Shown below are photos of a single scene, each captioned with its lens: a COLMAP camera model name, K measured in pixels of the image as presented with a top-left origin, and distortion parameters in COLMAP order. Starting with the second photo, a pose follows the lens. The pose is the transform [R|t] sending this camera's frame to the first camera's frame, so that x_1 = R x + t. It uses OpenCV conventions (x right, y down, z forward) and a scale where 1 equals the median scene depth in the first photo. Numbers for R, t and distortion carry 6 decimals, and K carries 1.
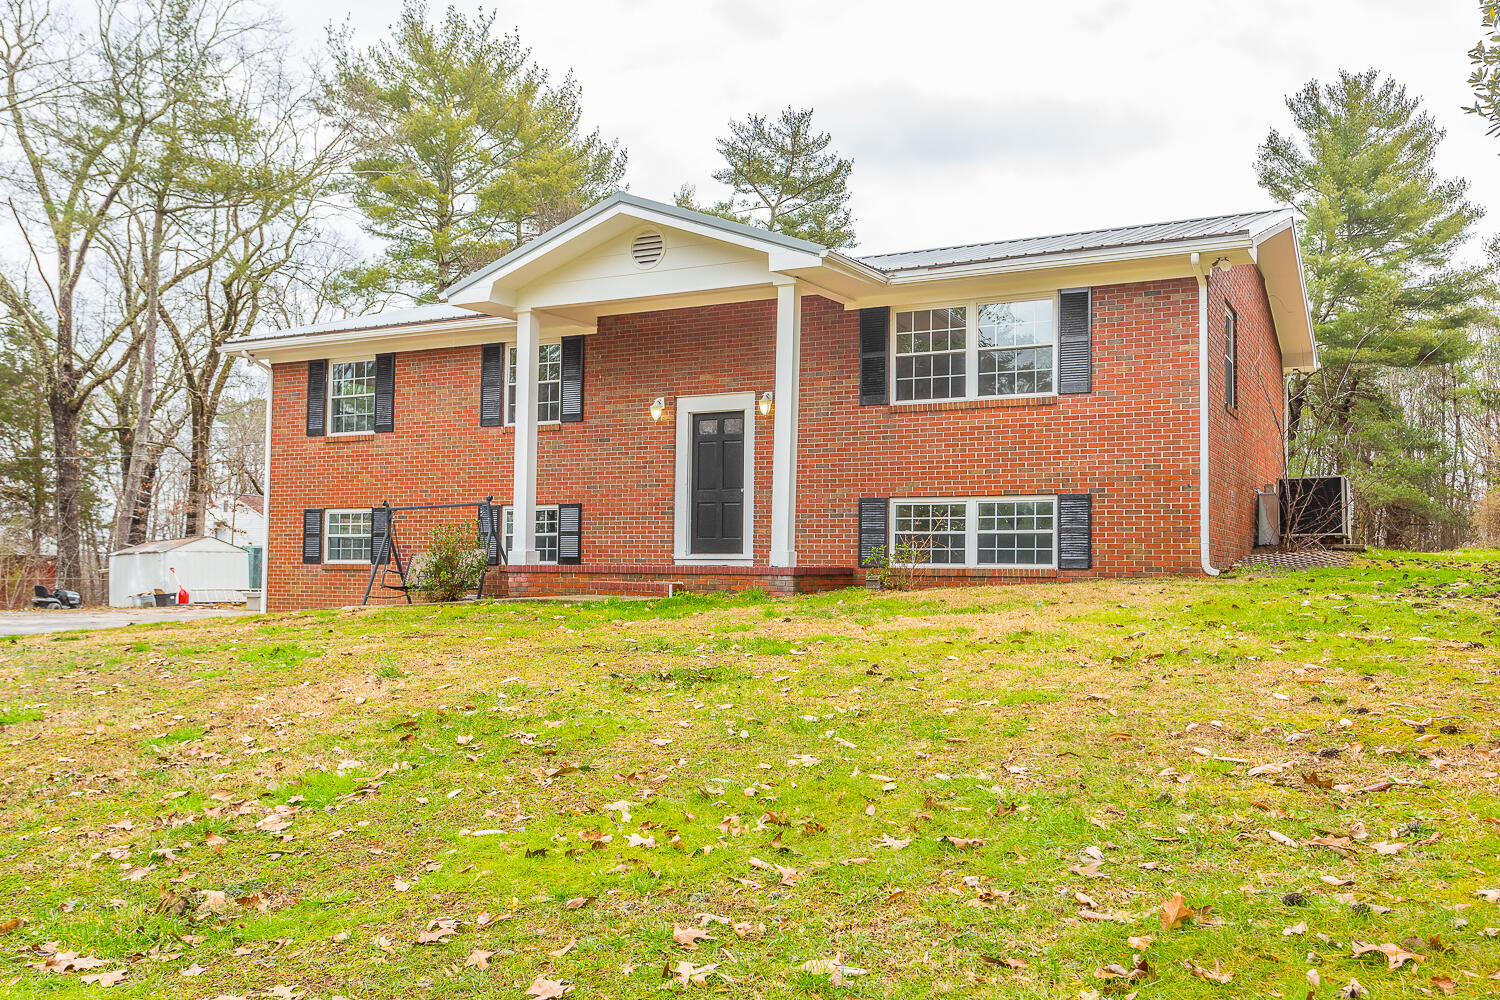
lens RADIAL K [[1310.0, 0, 743.4], [0, 1310.0, 536.1], [0, 0, 1]] dist [0.009574, -0.001754]
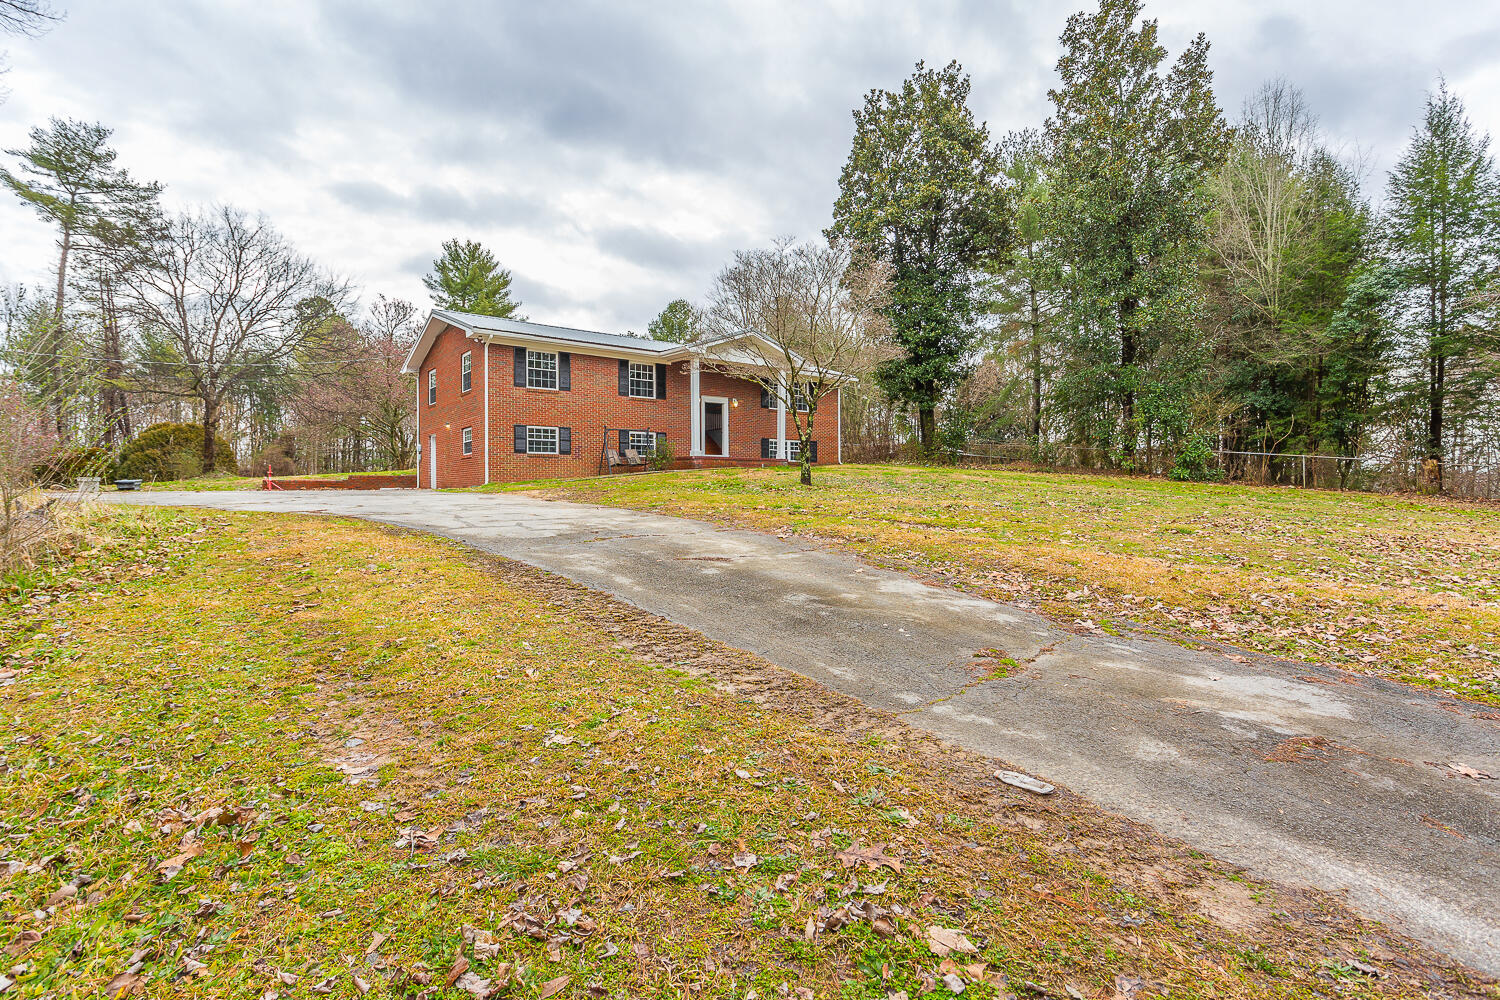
lens RADIAL K [[728.7, 0, 764.3], [0, 728.7, 507.9], [0, 0, 1]] dist [-0.000329, 0.000300]
pose [[0.388371, -0.033216, 0.920904, -1.264062], [-0.016591, 0.998936, 0.043028, 0.052686], [-0.921354, -0.031989, 0.387407, 0.272499]]
